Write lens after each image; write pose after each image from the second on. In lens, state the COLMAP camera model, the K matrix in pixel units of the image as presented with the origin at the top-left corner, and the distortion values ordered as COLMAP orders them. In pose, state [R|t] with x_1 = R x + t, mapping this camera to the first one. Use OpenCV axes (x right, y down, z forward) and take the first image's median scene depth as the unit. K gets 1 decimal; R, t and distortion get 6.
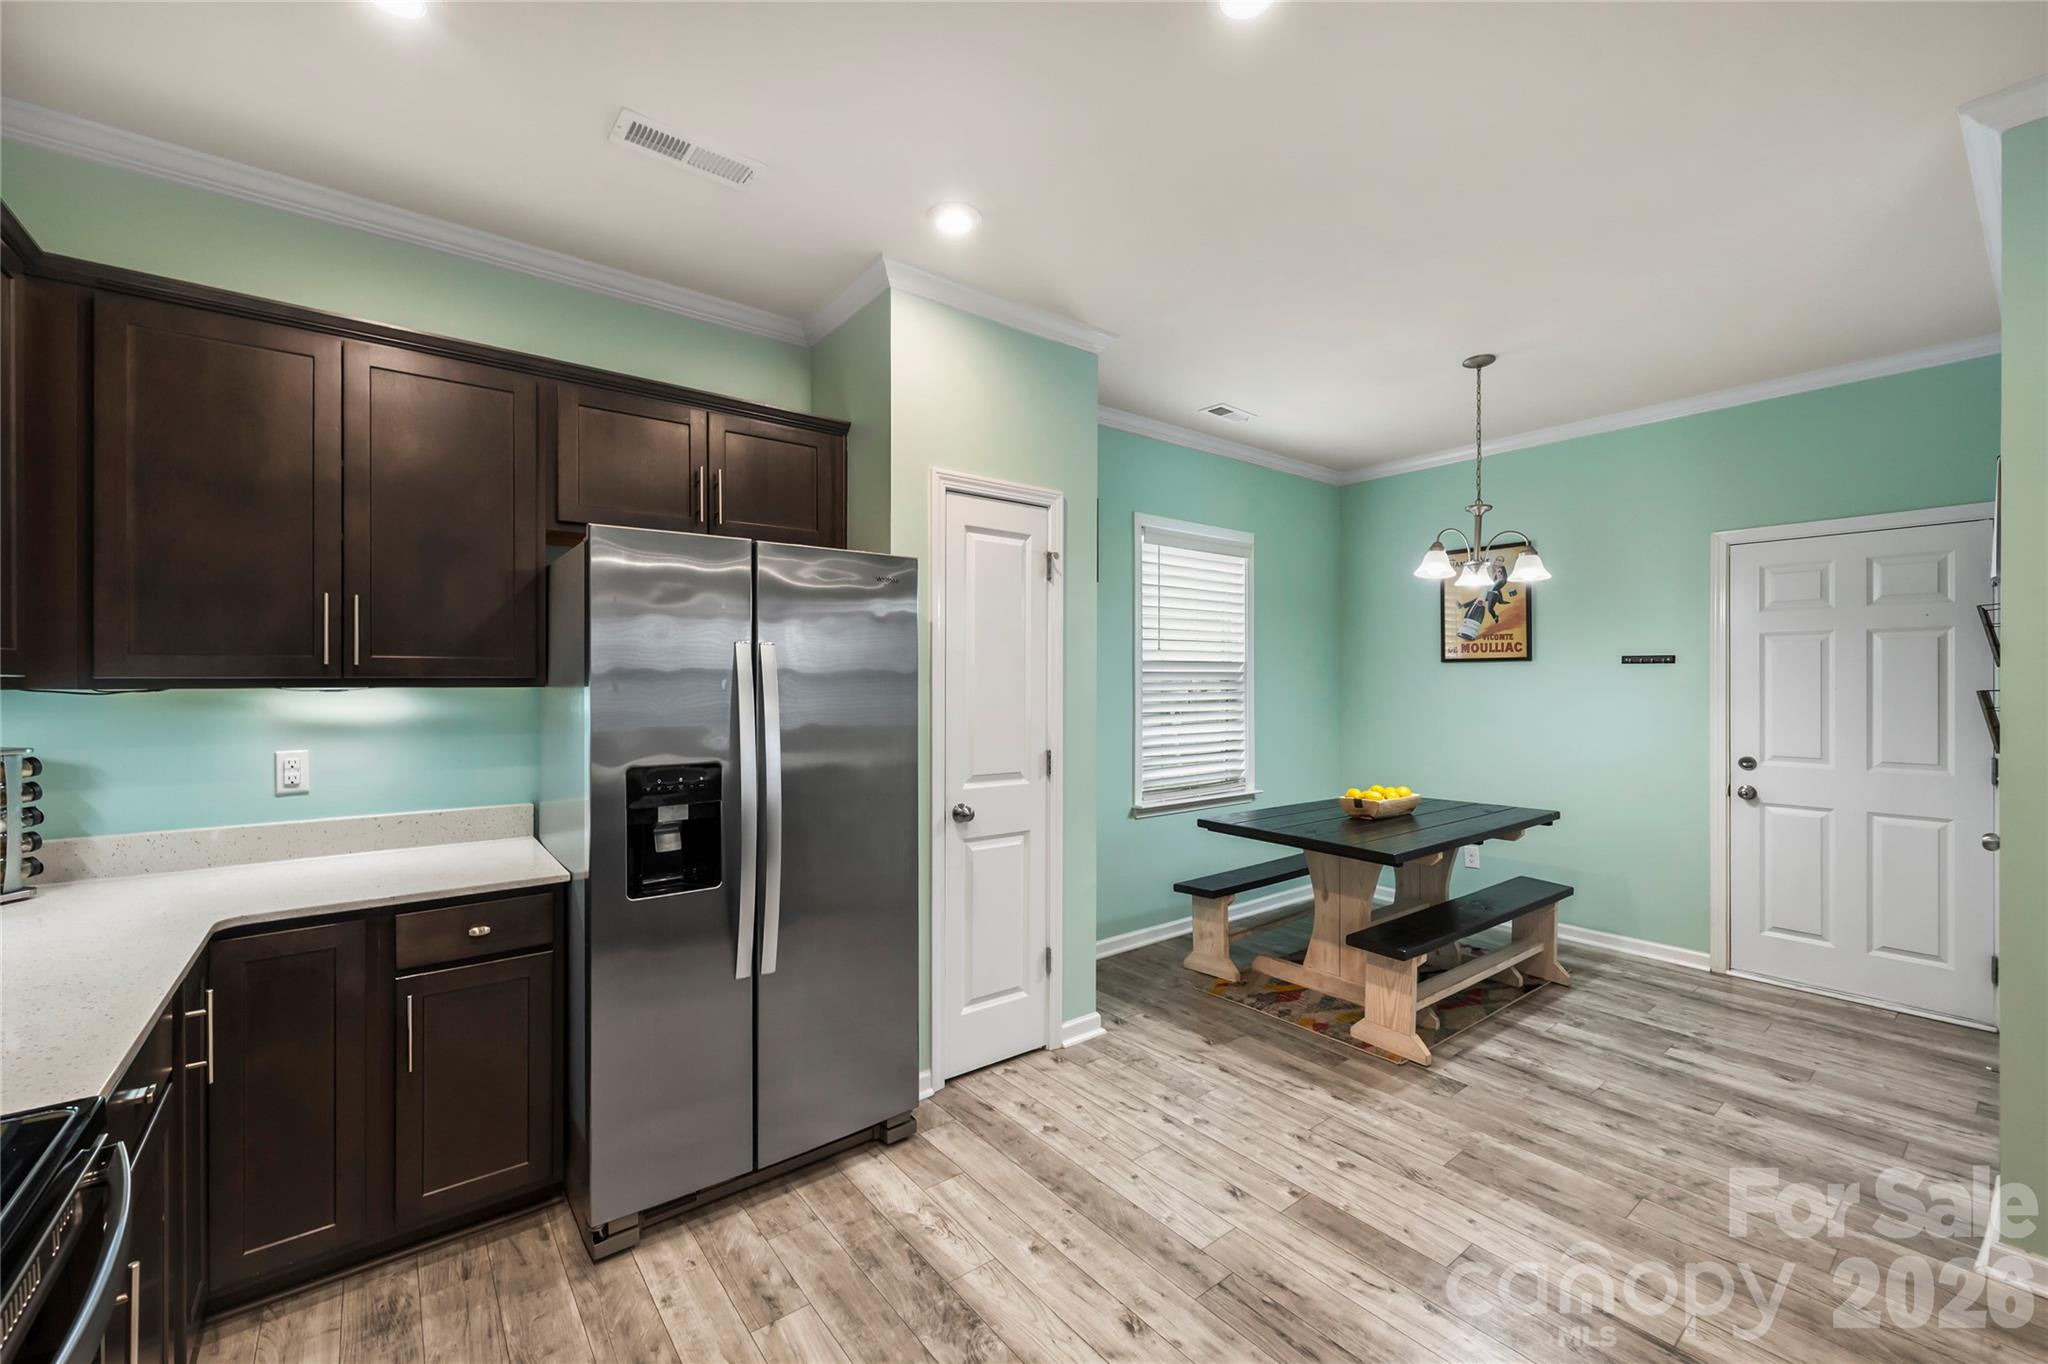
lens RADIAL K [[821.5, 0, 1018.5], [0, 821.5, 679.8], [0, 0, 1]] dist [-0.002050, 0.000202]
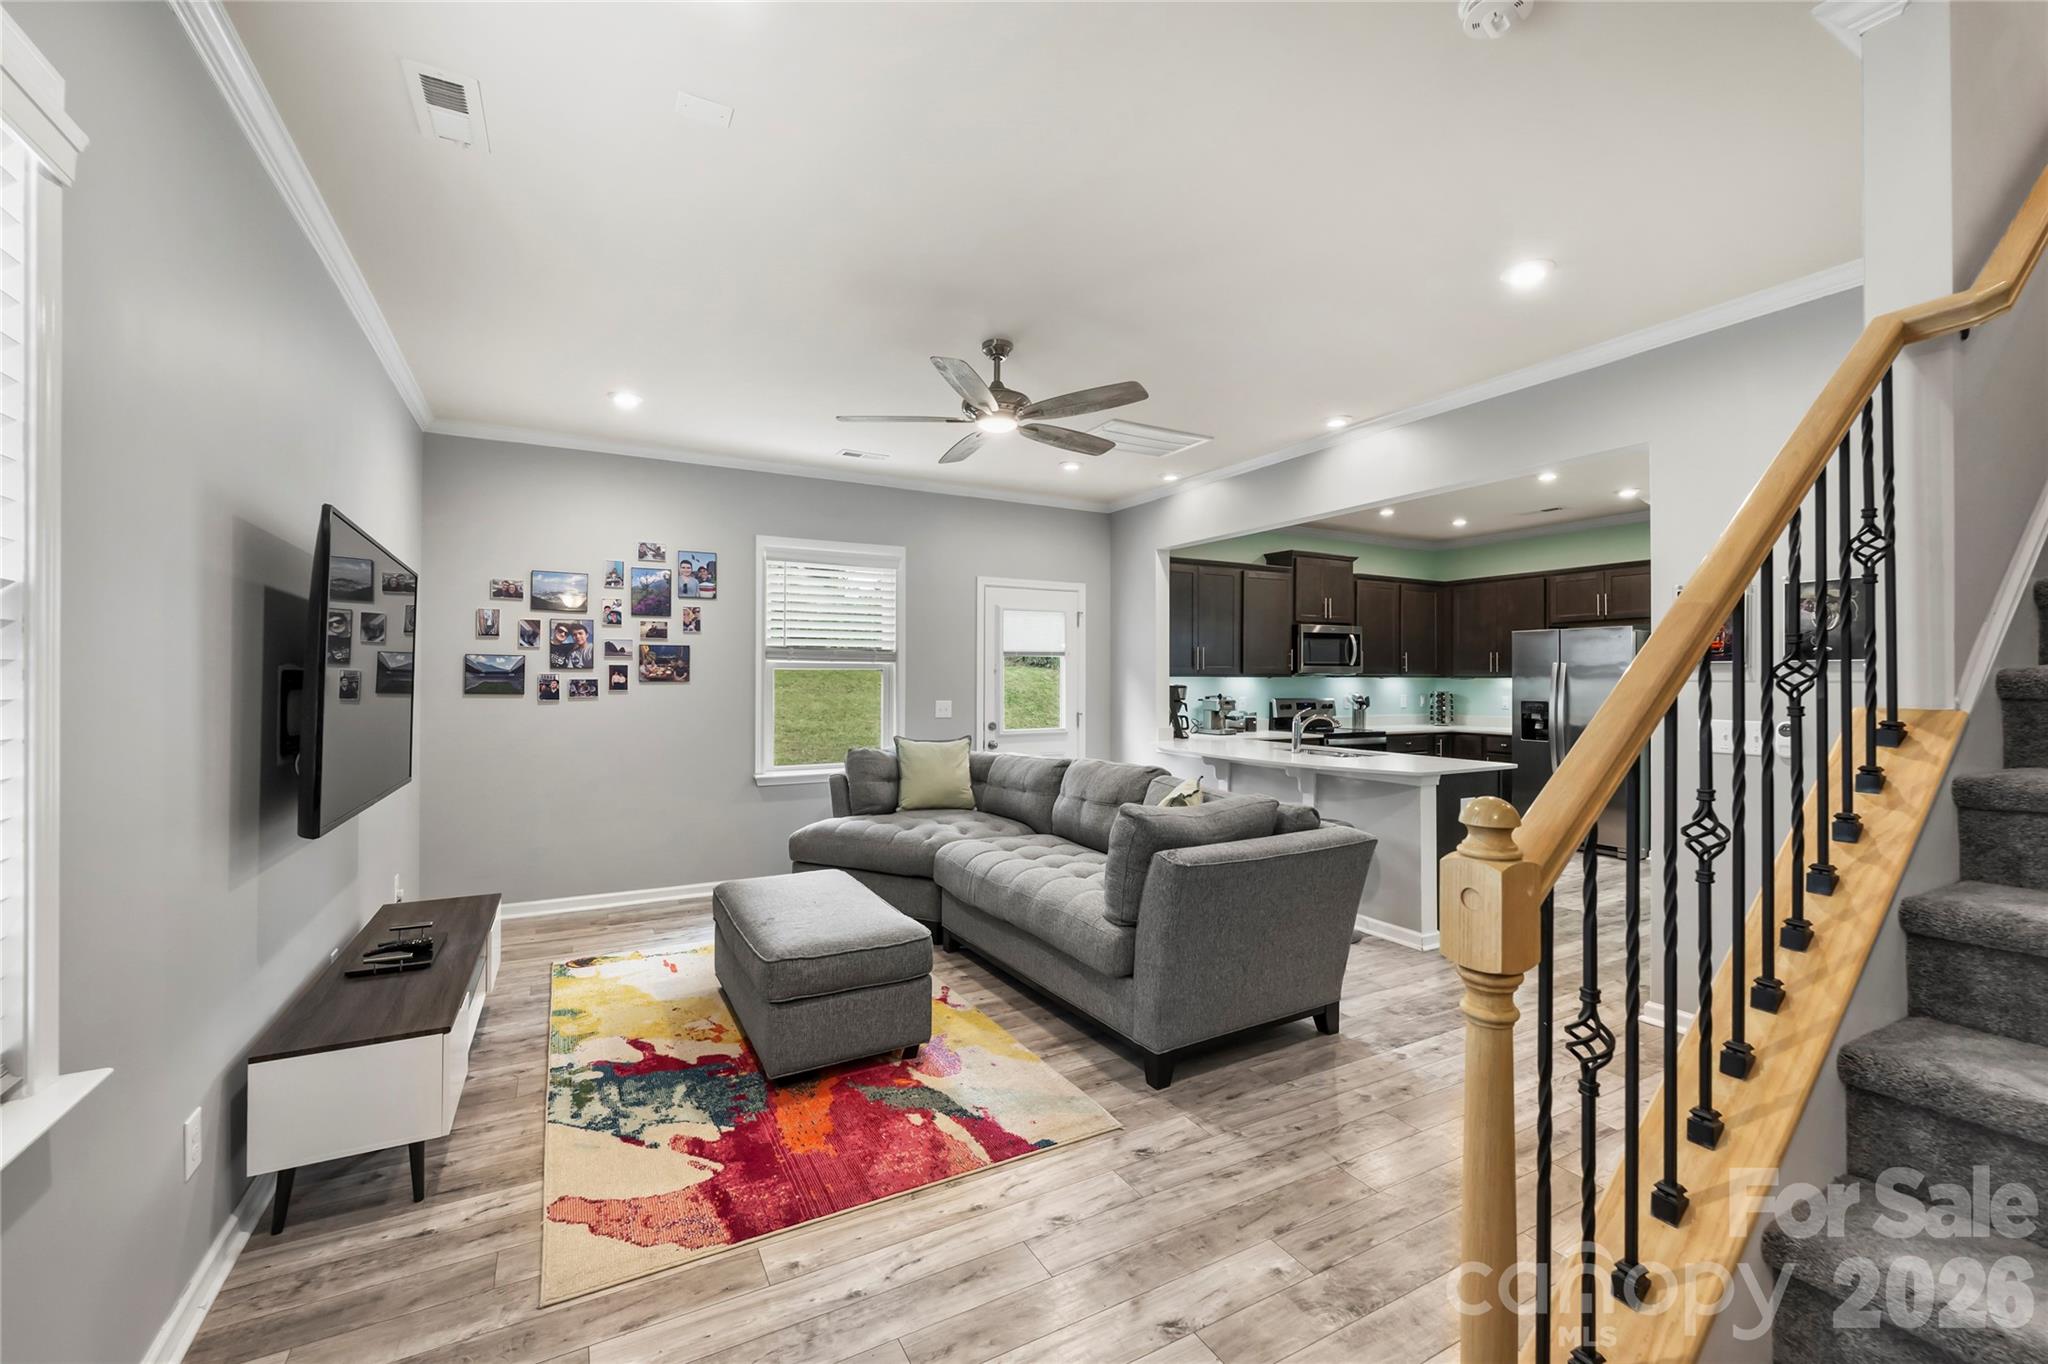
lens RADIAL K [[821.5, 0, 1019.0], [0, 821.5, 672.3], [0, 0, 1]] dist [-0.002050, 0.000202]
pose [[-0.166533, -0.007868, -0.986004, 1.913553], [-0.005189, 0.999961, -0.007103, 0.012949], [0.986022, 0.003934, -0.166568, -0.295169]]
